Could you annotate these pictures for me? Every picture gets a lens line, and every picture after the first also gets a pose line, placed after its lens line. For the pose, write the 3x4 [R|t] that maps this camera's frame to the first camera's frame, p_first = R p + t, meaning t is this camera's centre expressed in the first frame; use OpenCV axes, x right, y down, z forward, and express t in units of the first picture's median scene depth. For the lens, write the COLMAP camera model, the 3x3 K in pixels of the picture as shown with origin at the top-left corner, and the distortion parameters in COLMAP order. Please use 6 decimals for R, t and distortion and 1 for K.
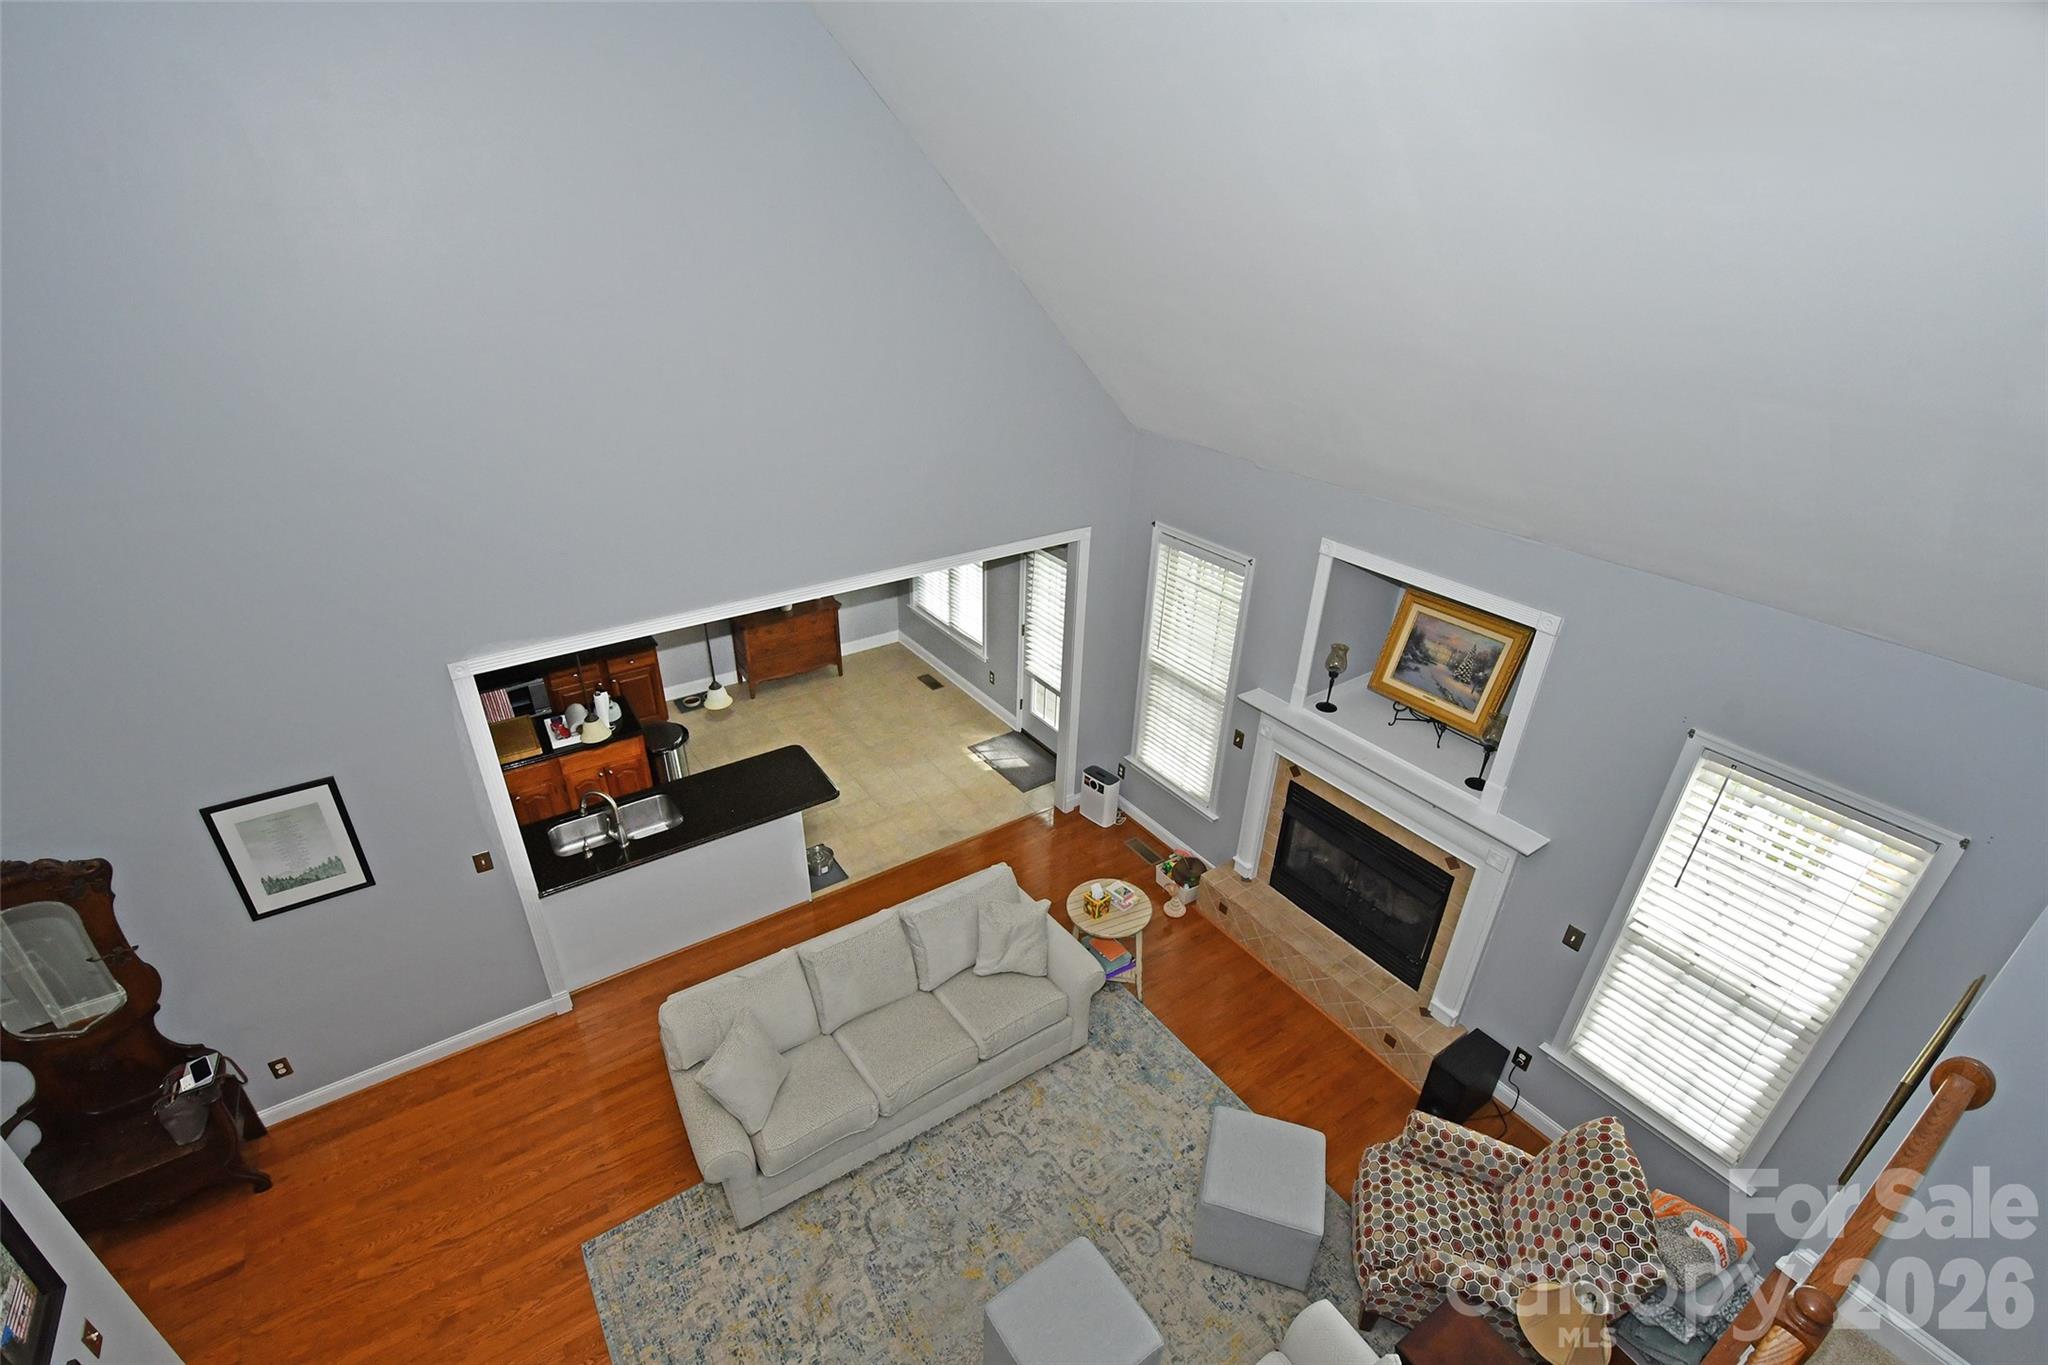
lens RADIAL K [[935.0, 0, 1024.0], [0, 935.0, 682.5], [0, 0, 1]] dist [-0.001201, -0.000146]
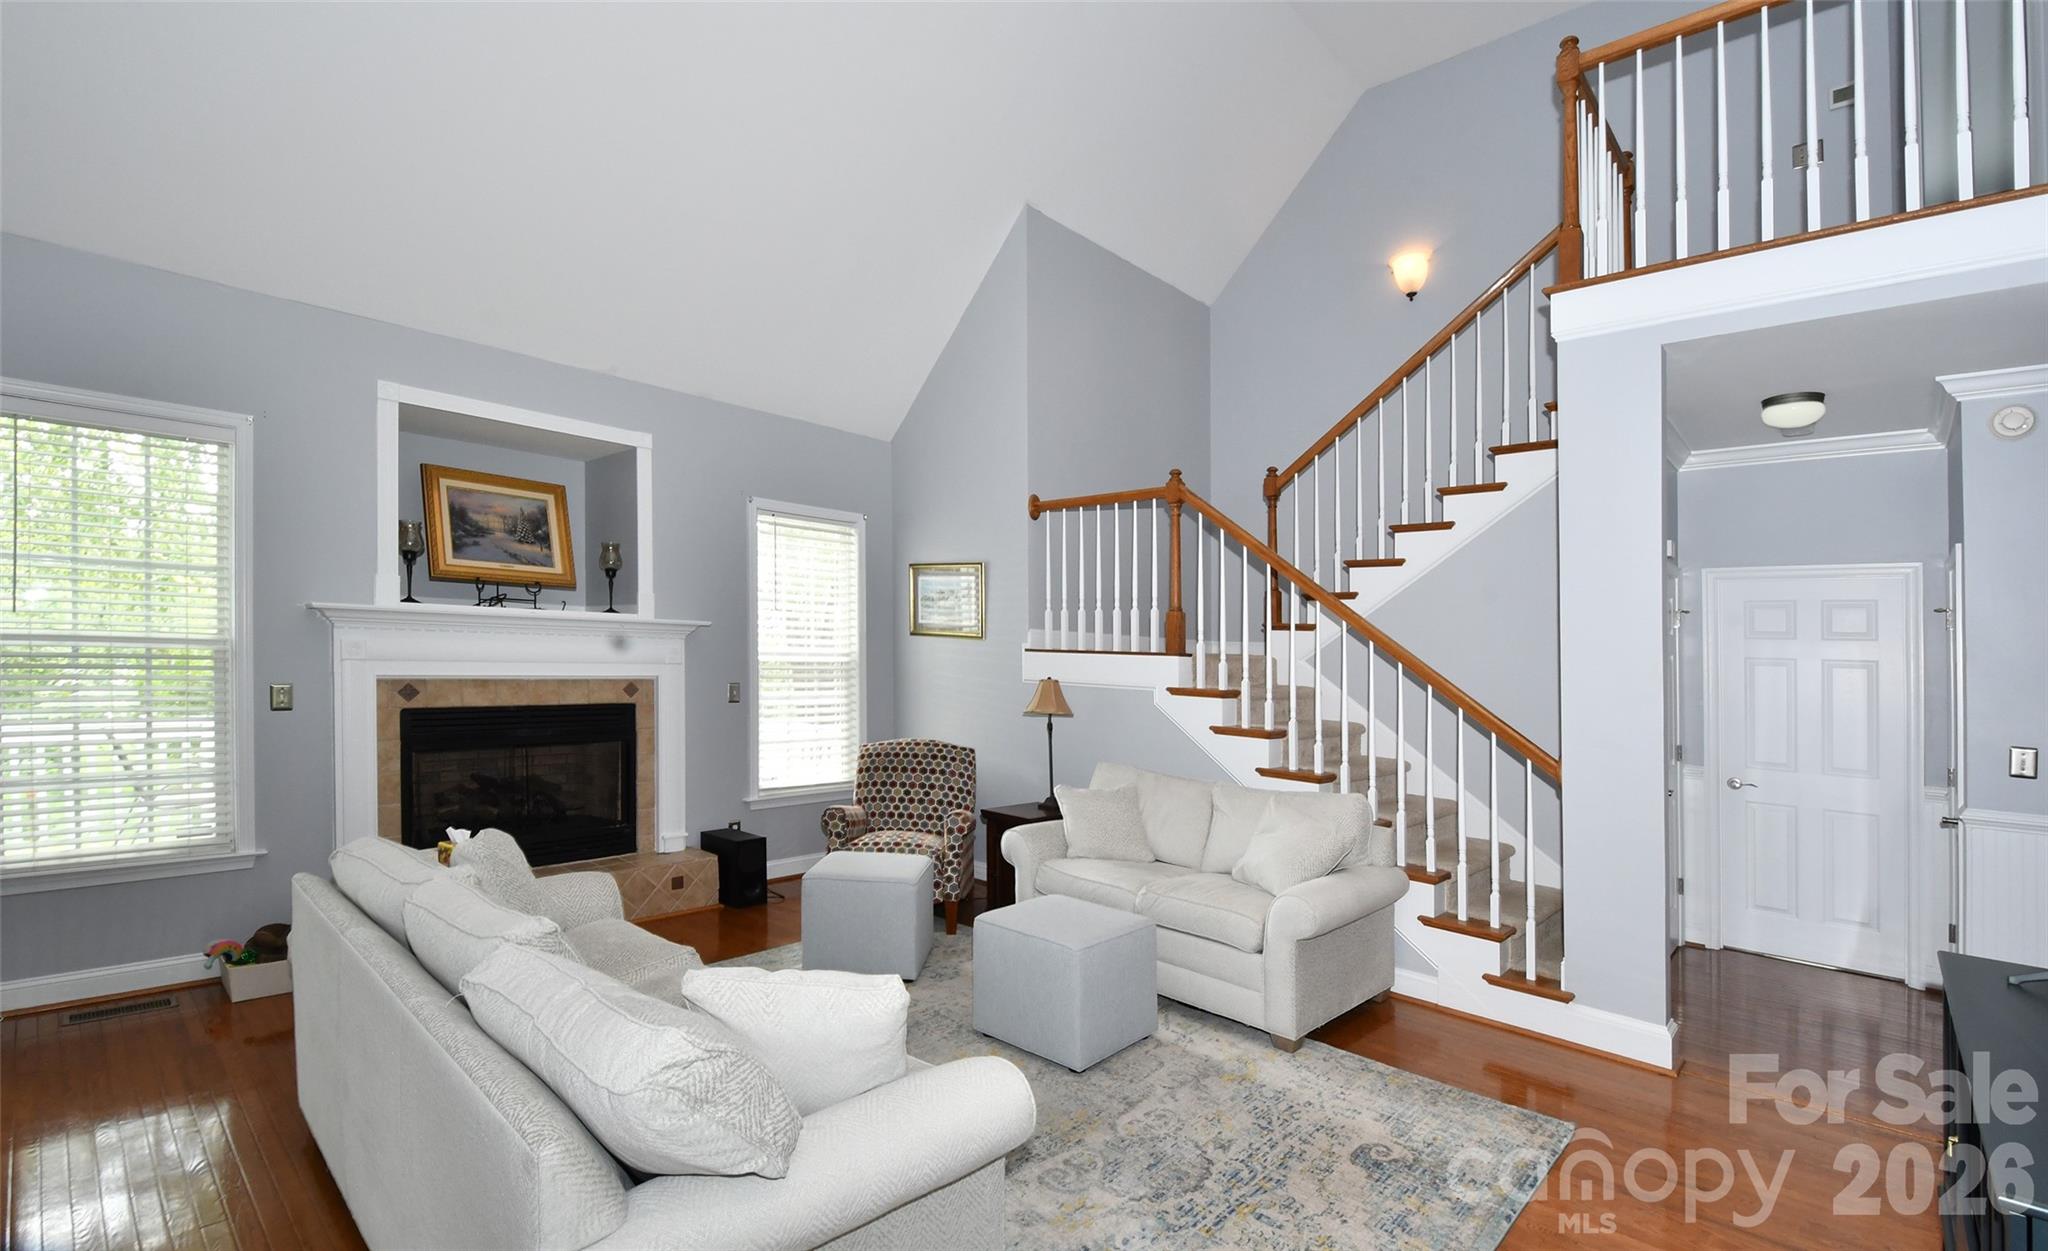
lens RADIAL K [[910.9, 0, 1024.0], [0, 910.9, 625.5], [0, 0, 1]] dist [-0.001268, -0.000177]
pose [[-0.237436, 0.001459, 0.971402, -0.613979], [0.431852, 0.895904, 0.104211, 0.208877], [-0.870131, 0.444246, -0.213349, 0.790741]]
